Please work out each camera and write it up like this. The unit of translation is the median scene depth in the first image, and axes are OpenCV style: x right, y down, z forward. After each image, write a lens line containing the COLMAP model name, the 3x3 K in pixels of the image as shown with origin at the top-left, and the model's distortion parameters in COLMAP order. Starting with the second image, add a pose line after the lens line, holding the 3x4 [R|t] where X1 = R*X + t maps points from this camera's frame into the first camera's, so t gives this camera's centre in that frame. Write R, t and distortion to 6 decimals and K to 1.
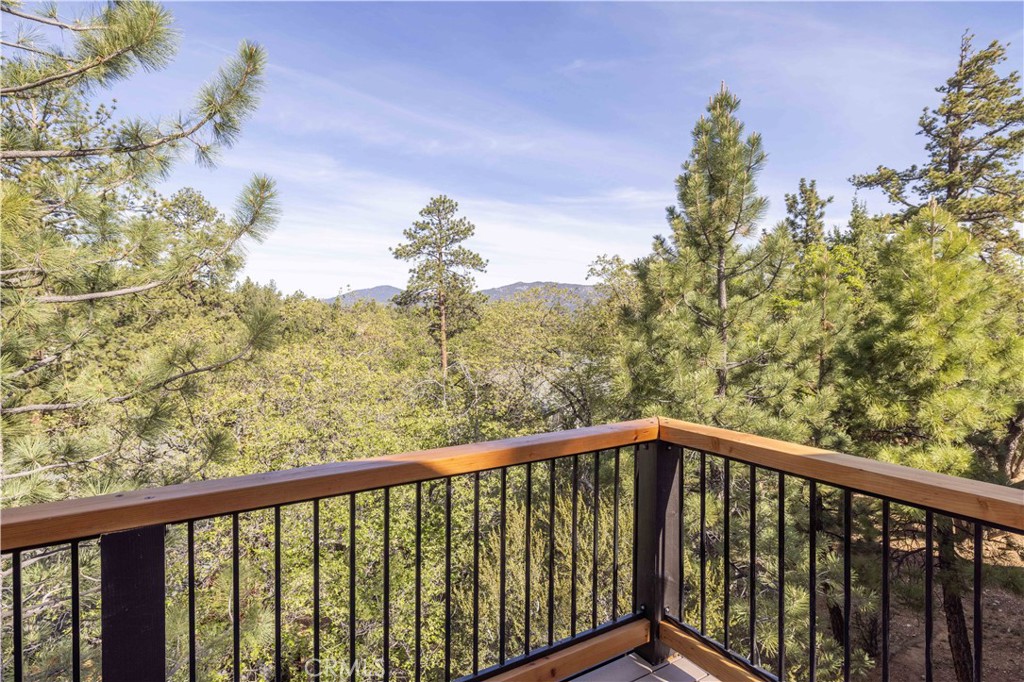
lens RADIAL K [[550.2, 0, 514.6], [0, 550.2, 336.0], [0, 0, 1]] dist [-0.003244, -0.003200]
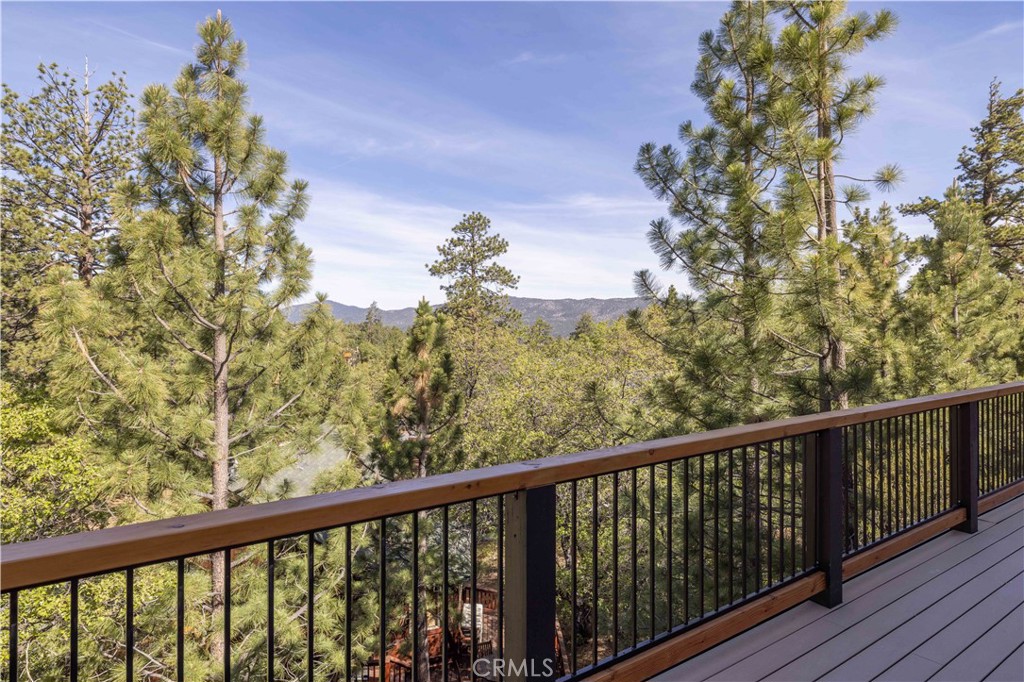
lens RADIAL K [[610.7, 0, 509.2], [0, 610.7, 341.1], [0, 0, 1]] dist [-0.008101, 0.002883]
pose [[0.997090, -0.006873, 0.075920, -0.194952], [0.008758, 0.999661, -0.024514, 0.005528], [-0.075725, 0.025107, 0.996813, -0.116761]]
